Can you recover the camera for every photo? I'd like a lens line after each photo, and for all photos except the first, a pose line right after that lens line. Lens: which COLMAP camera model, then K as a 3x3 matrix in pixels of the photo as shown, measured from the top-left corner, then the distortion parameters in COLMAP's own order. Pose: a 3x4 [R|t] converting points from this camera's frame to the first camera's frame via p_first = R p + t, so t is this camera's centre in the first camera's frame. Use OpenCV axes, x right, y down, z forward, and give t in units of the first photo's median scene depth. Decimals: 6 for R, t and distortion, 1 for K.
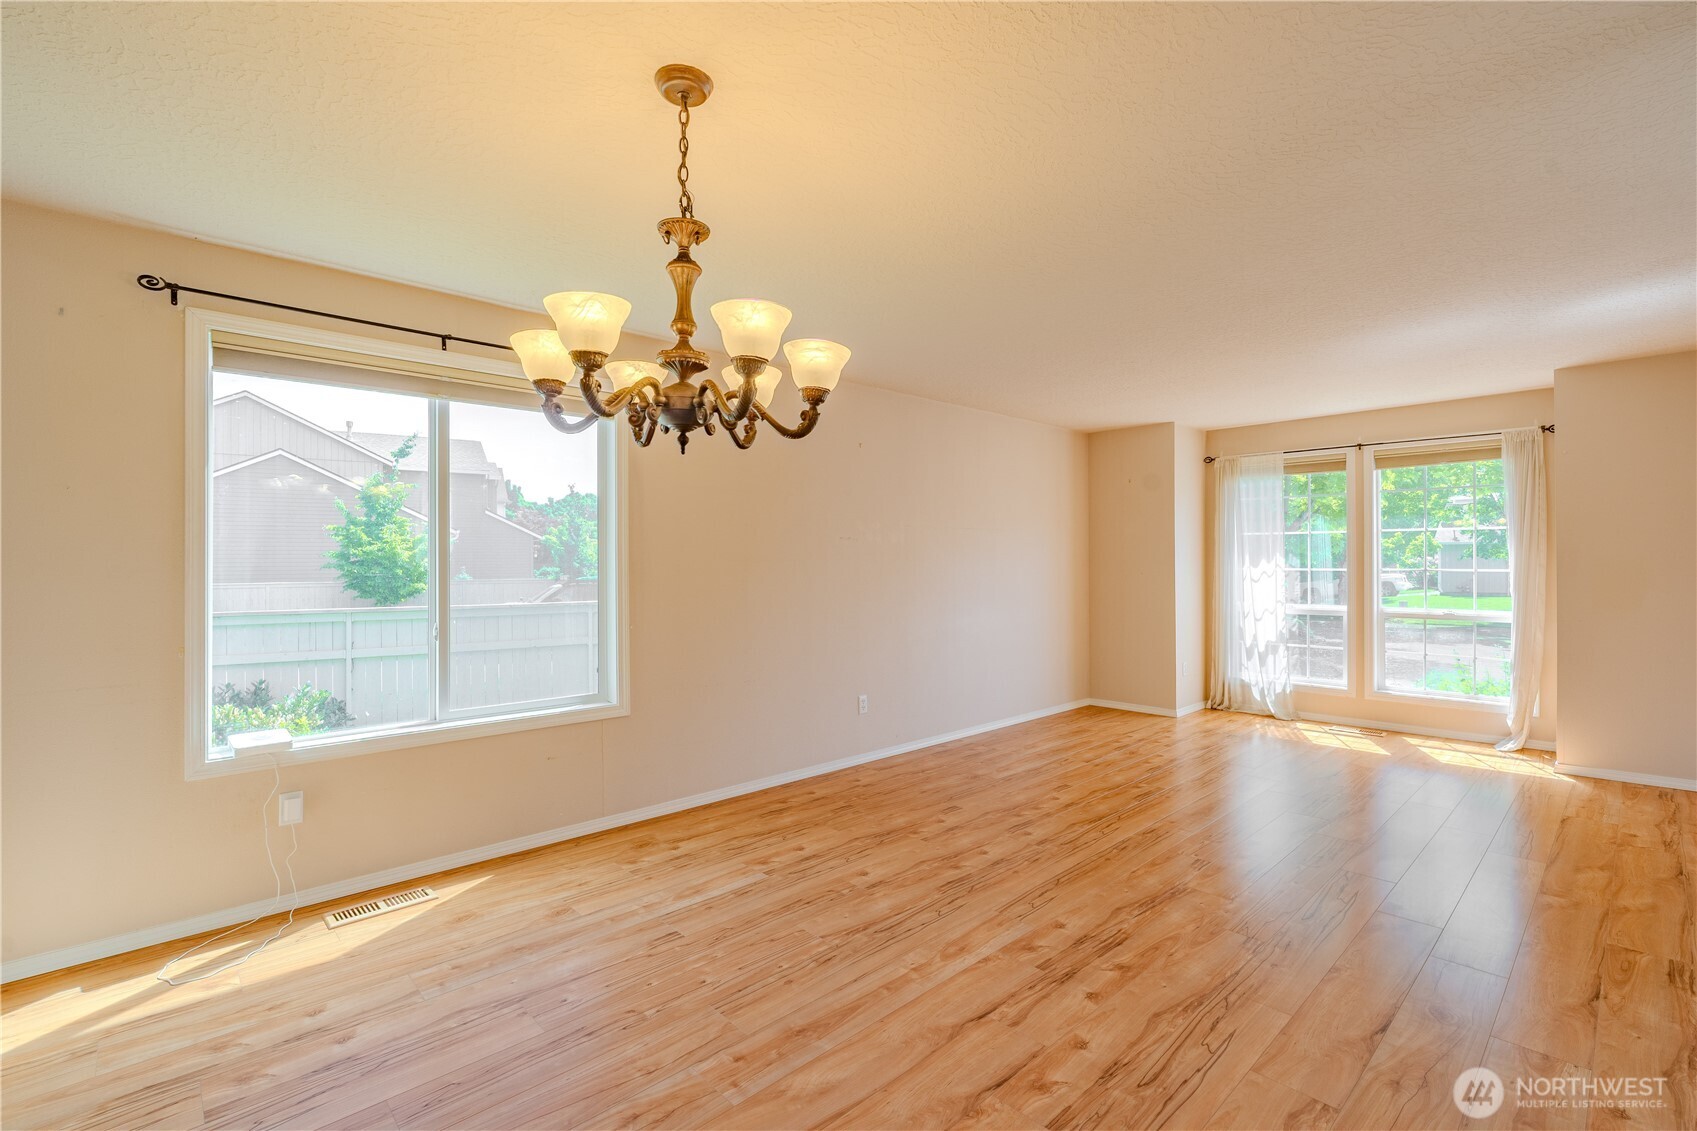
lens RADIAL K [[760.1, 0, 862.9], [0, 760.1, 562.9], [0, 0, 1]] dist [-0.004430, -0.000257]
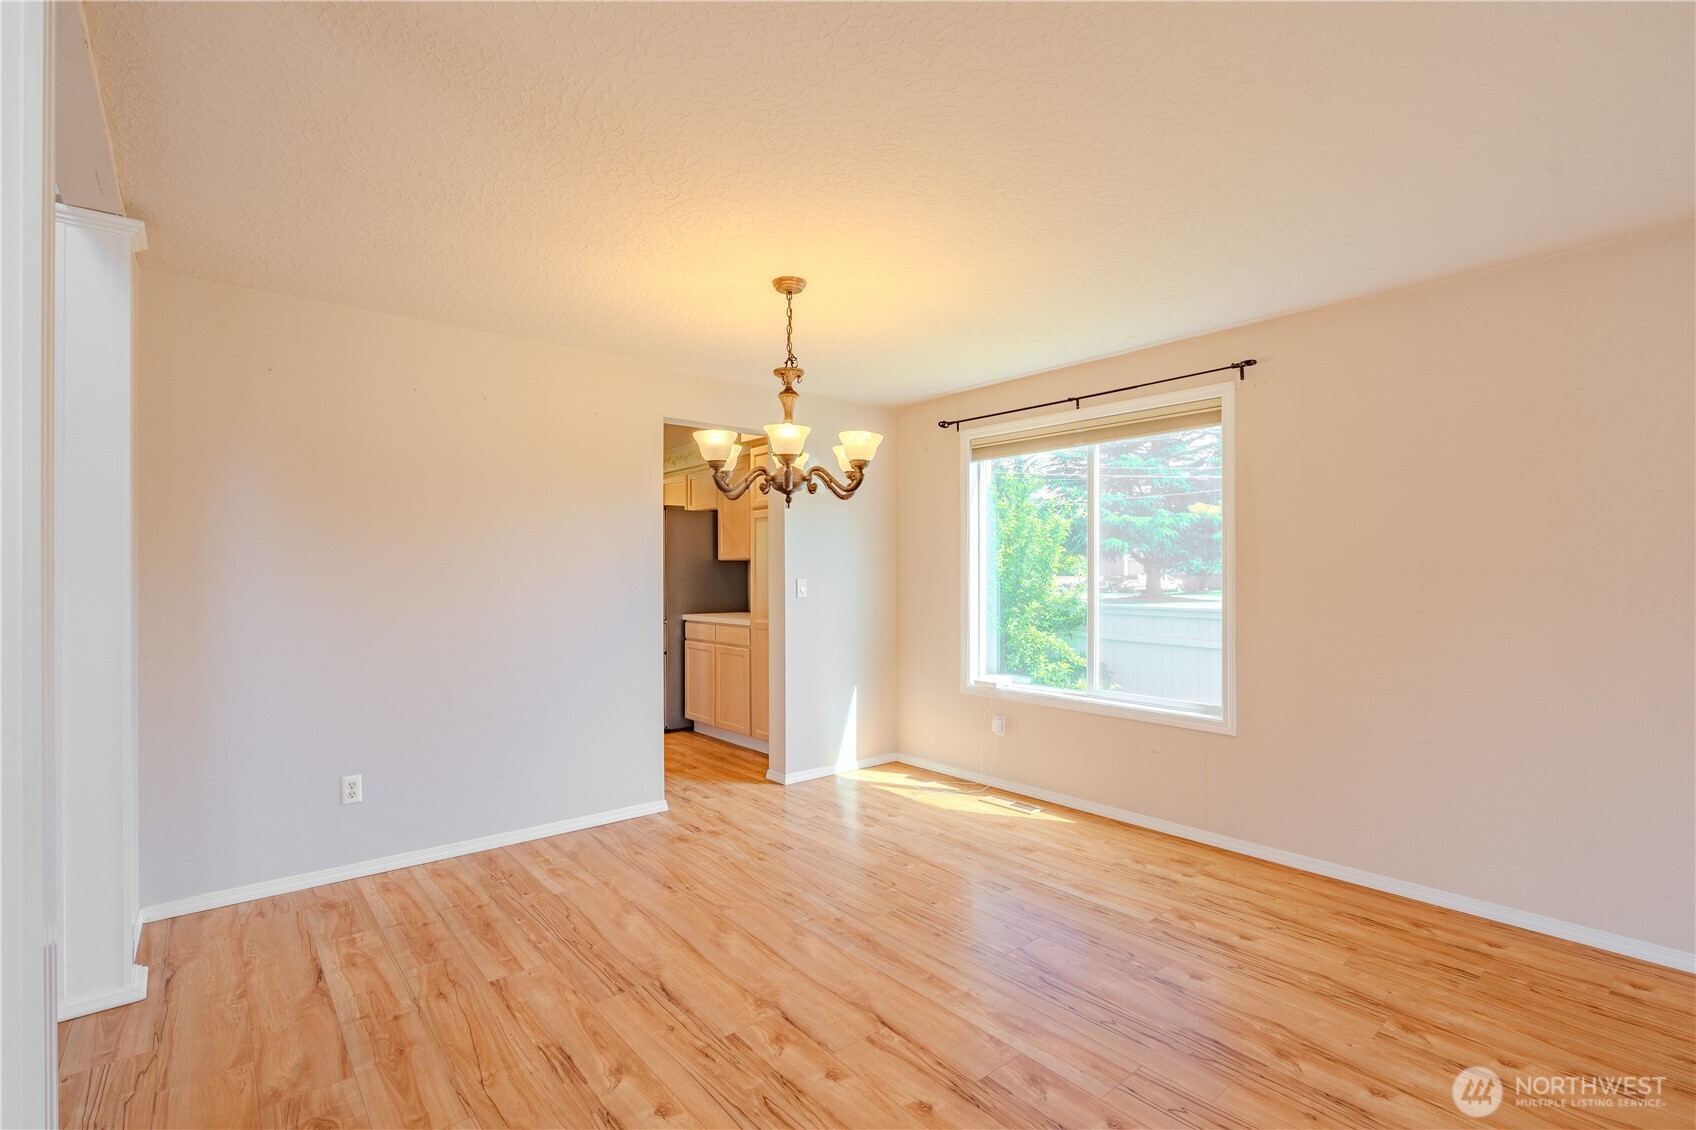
lens RADIAL K [[771.6, 0, 824.2], [0, 771.6, 570.5], [0, 0, 1]] dist [-0.007415, 0.000746]
pose [[-0.081429, 0.000483, -0.996679, 0.812967], [0.001374, 0.999999, 0.000372, -0.004452], [0.996678, -0.001340, -0.081430, 0.688908]]
